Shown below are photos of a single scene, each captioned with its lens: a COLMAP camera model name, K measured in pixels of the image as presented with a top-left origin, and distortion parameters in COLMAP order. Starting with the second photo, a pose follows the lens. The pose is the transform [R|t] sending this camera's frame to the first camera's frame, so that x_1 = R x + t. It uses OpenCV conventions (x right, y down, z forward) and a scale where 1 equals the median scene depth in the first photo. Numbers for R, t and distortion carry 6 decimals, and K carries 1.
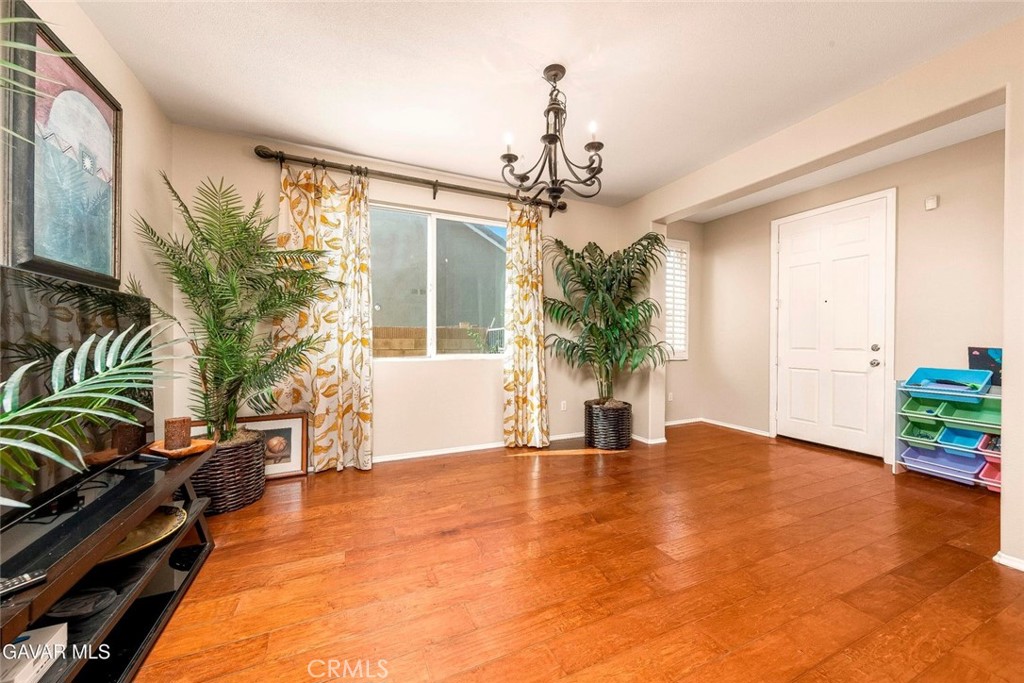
lens RADIAL K [[375.4, 0, 507.1], [0, 375.4, 337.6], [0, 0, 1]] dist [-0.002747, -0.000568]
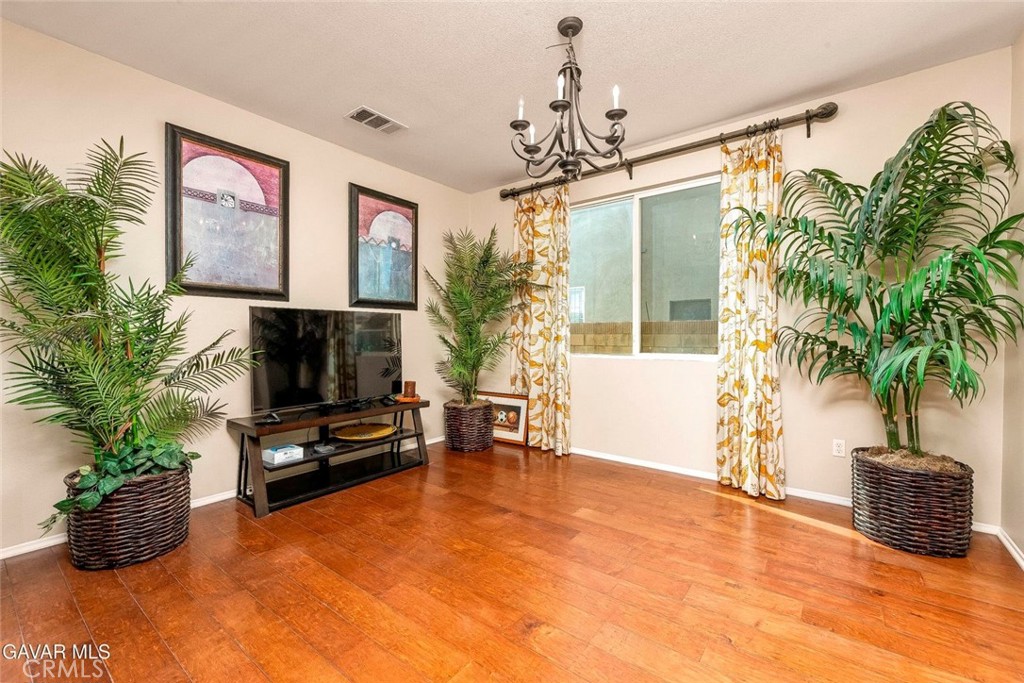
lens RADIAL K [[439.6, 0, 507.0], [0, 439.6, 342.6], [0, 0, 1]] dist [0.000900, -0.000165]
pose [[0.445976, 0.009333, -0.894996, 0.651902], [0.004373, 0.999911, 0.012606, 0.007003], [0.895034, -0.009536, 0.445895, 0.279012]]
